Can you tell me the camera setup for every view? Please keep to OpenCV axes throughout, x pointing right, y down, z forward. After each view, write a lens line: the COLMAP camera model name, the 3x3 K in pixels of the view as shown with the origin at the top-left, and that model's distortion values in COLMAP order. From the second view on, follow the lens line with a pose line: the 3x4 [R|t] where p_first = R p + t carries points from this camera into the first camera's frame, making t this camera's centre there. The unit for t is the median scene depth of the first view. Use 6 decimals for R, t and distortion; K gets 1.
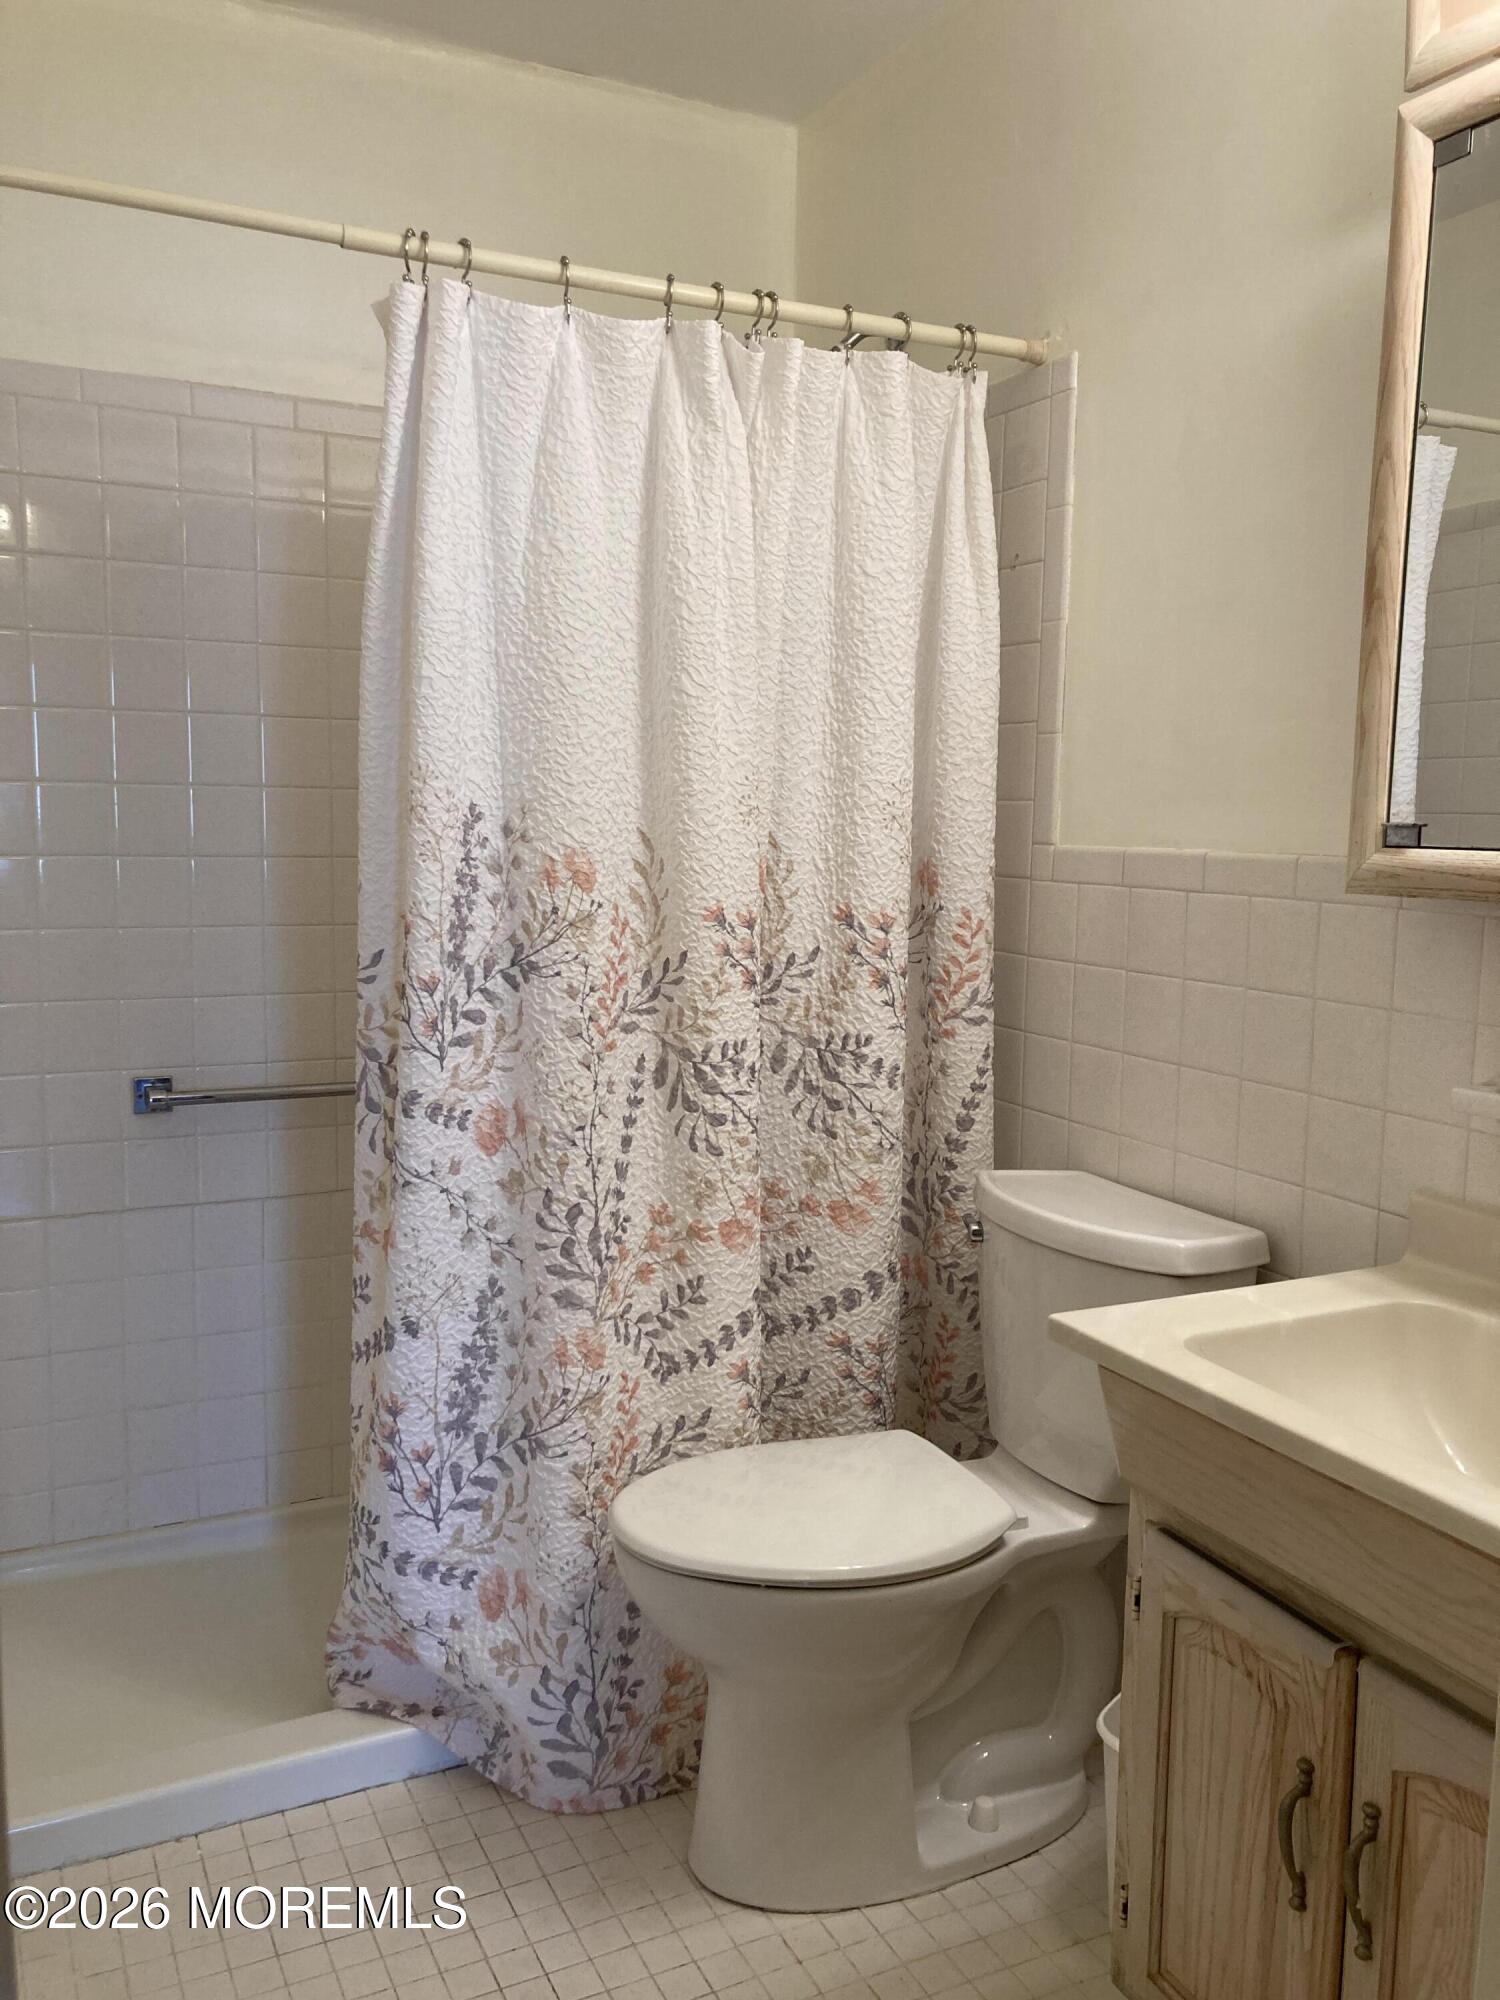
lens RADIAL K [[1661.5, 0, 752.9], [0, 1661.5, 998.3], [0, 0, 1]] dist [0.082553, -0.057568]
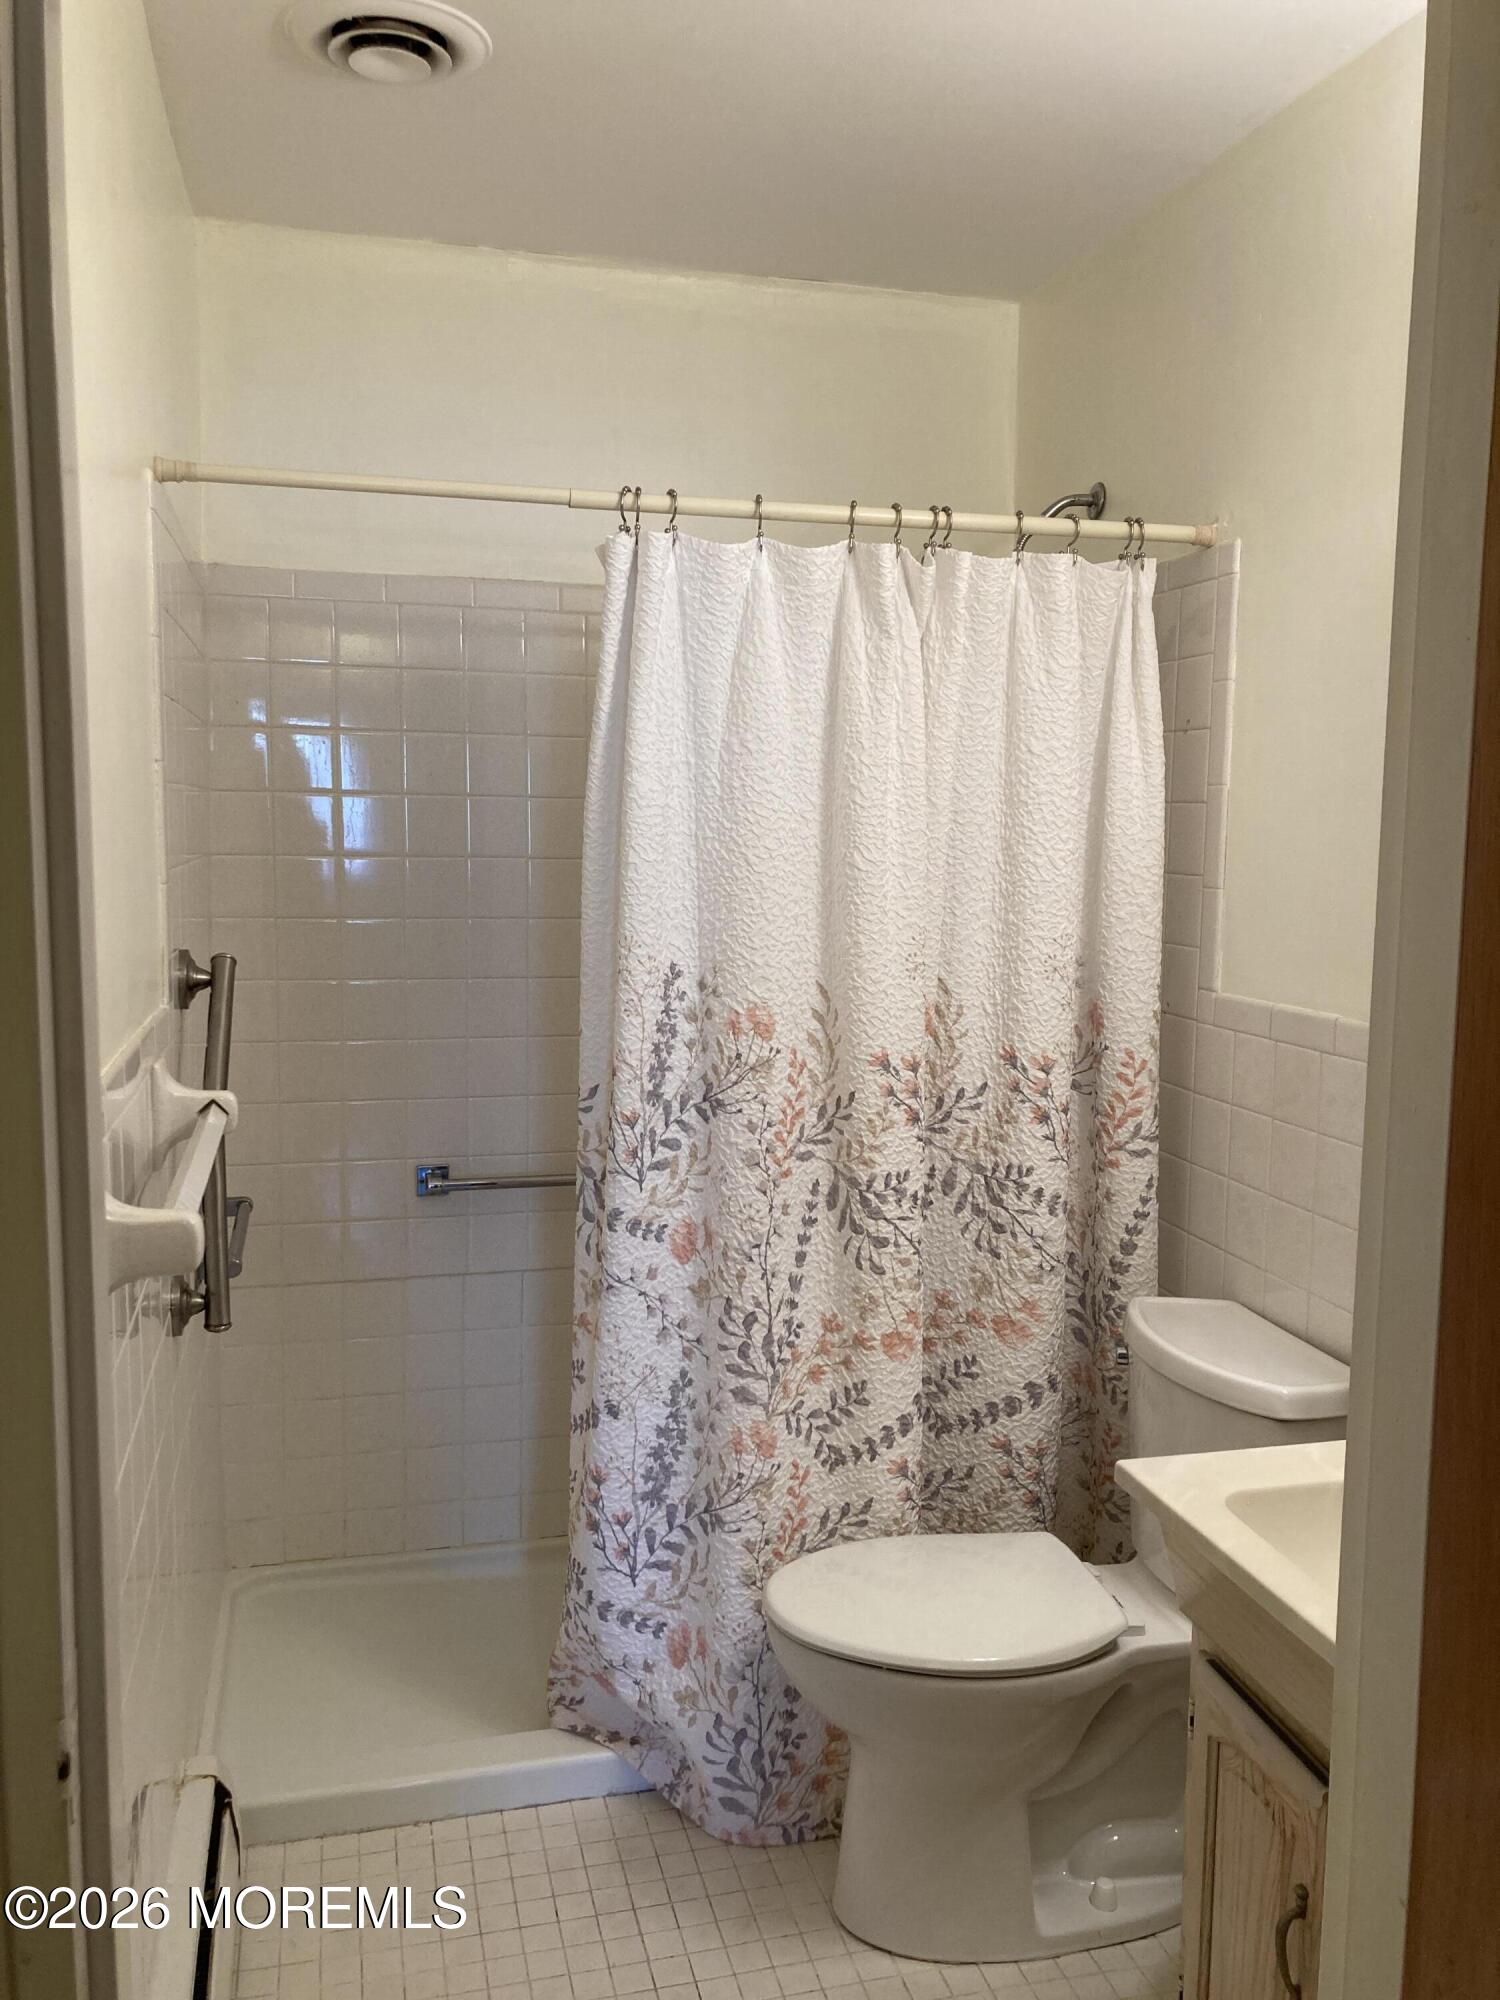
lens RADIAL K [[1661.5, 0, 745.6], [0, 1661.5, 1008.7], [0, 0, 1]] dist [0.082553, -0.057568]
pose [[0.977897, 0.019828, -0.208144, 0.121321], [-0.020514, 0.999789, -0.001139, -0.082304], [0.208077, 0.005384, 0.978098, -0.122788]]
